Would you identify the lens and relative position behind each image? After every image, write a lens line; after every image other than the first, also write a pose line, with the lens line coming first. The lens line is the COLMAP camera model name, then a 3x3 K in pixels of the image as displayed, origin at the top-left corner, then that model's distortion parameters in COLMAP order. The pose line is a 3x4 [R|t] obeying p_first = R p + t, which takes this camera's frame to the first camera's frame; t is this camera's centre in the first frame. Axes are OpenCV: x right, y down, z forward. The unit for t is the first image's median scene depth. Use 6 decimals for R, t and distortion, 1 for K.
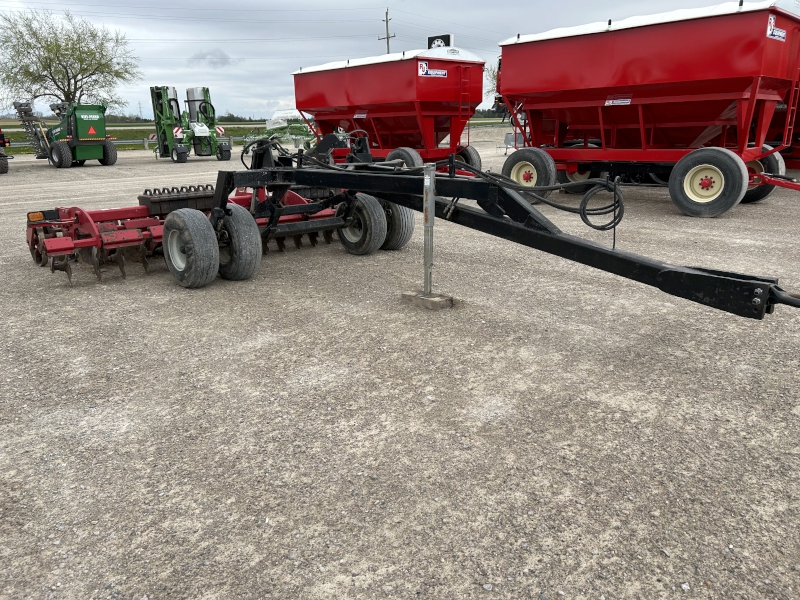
lens RADIAL K [[604.3, 0, 400.0], [0, 604.3, 300.0], [0, 0, 1]] dist [0.052284, -0.056498]
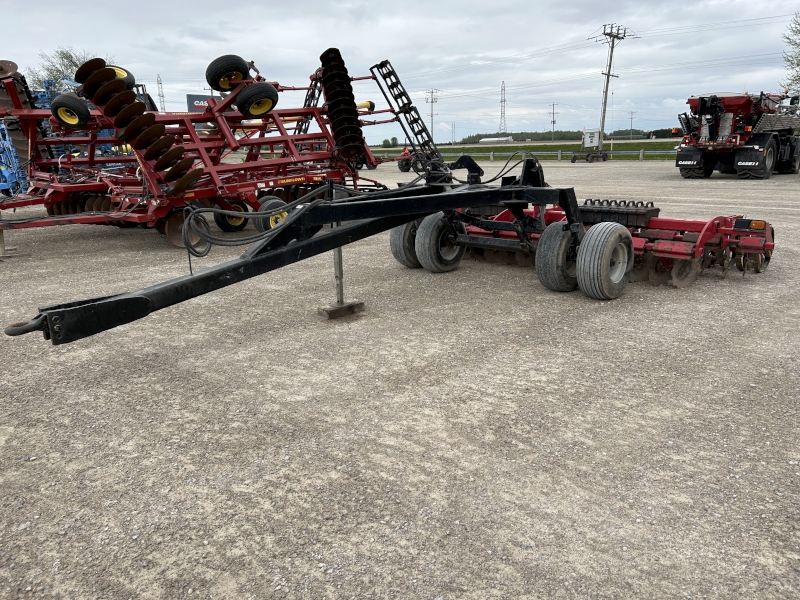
lens RADIAL K [[604.3, 0, 400.0], [0, 604.3, 300.0], [0, 0, 1]] dist [0.052284, -0.056498]
pose [[0.021988, 0.253840, -0.966996, 1.260964], [-0.251950, 0.937419, 0.240346, -0.350329], [0.967490, 0.238350, 0.084567, 1.151601]]
